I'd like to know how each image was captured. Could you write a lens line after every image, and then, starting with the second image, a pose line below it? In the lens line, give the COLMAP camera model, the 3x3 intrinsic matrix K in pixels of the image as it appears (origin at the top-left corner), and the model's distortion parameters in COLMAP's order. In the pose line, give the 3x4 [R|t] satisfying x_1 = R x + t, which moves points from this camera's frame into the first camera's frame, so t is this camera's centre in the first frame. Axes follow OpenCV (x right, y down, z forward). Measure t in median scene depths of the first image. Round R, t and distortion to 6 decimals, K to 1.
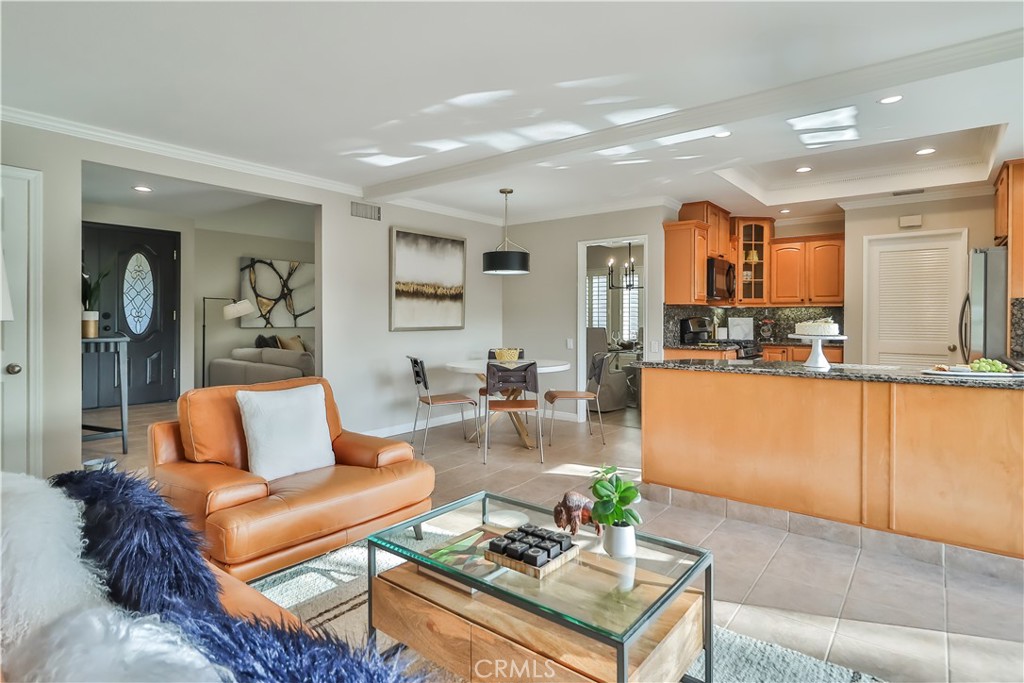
lens RADIAL K [[537.0, 0, 517.5], [0, 537.0, 318.8], [0, 0, 1]] dist [0.006368, 0.000219]
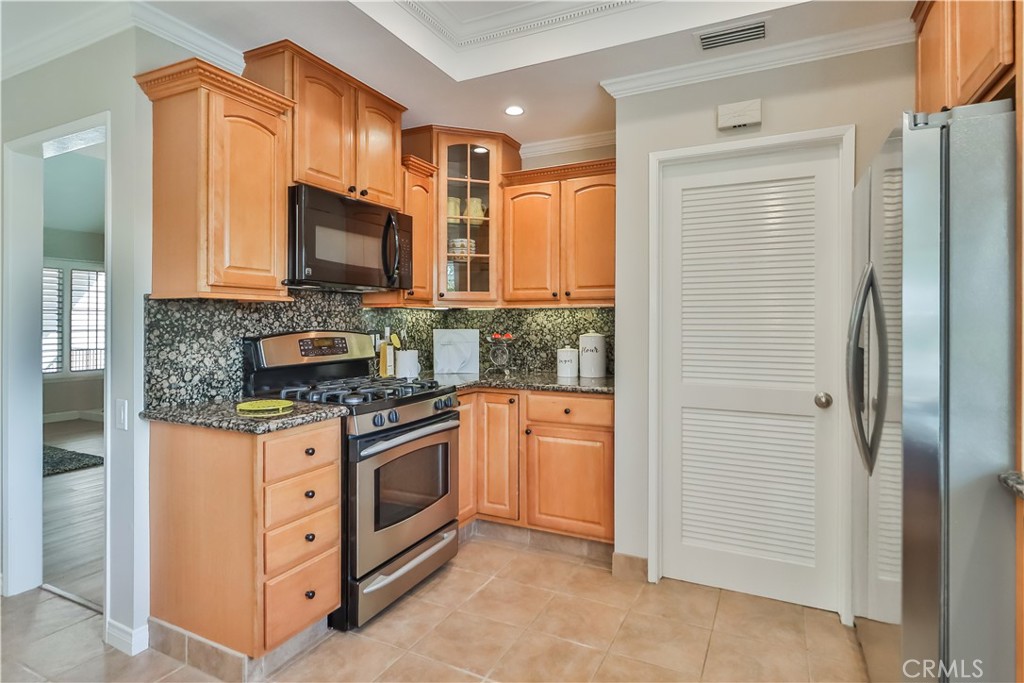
lens RADIAL K [[537.0, 0, 515.2], [0, 537.0, 320.0], [0, 0, 1]] dist [0.006368, 0.000219]
pose [[0.979774, -0.002979, 0.200085, 0.431890], [0.003534, 0.999991, -0.002416, -0.011058], [-0.200076, 0.003075, 0.979776, 0.567221]]
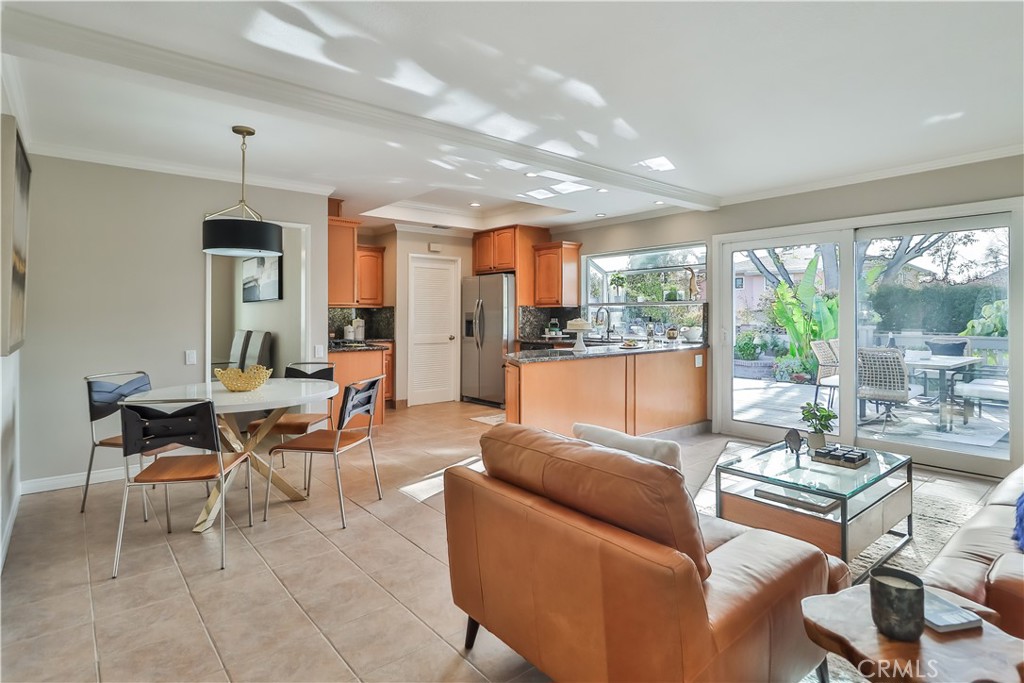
lens RADIAL K [[537.0, 0, 523.1], [0, 537.0, 313.1], [0, 0, 1]] dist [0.006368, 0.000219]
pose [[0.199583, 0.002828, 0.979877, -0.538165], [0.004624, 0.999982, -0.003828, -0.005775], [-0.979870, 0.005295, 0.199566, 0.473206]]
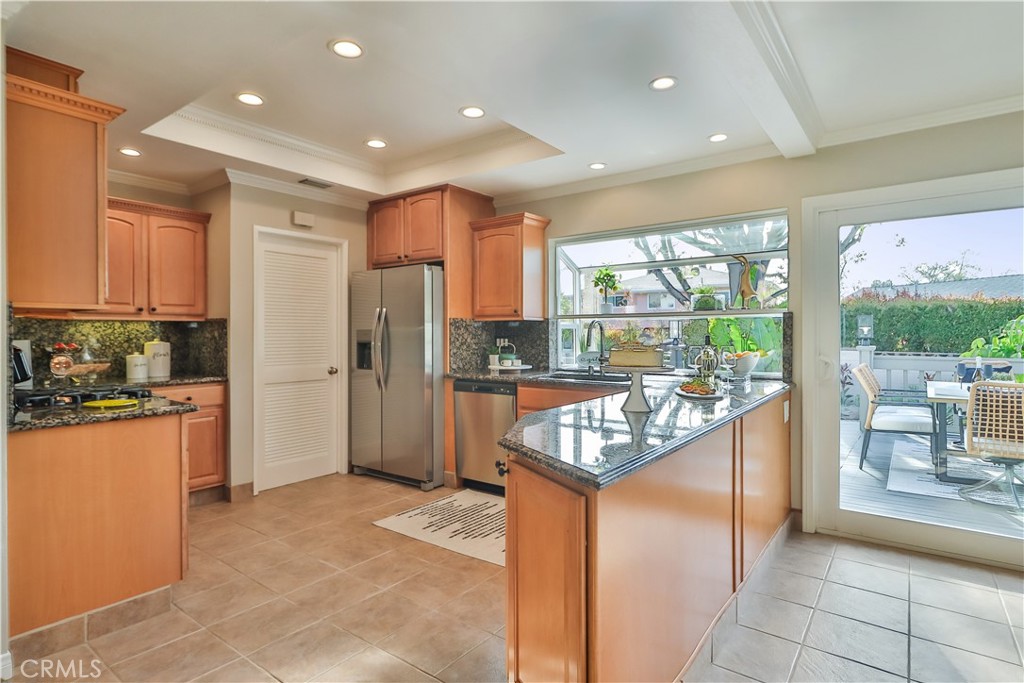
lens RADIAL K [[537.0, 0, 512.8], [0, 537.0, 337.3], [0, 0, 1]] dist [0.006368, 0.000219]
pose [[-0.012750, -0.008534, 0.999882, -0.084551], [0.006207, 0.999944, 0.008614, -0.006885], [-0.999899, 0.006316, -0.012697, 0.650911]]
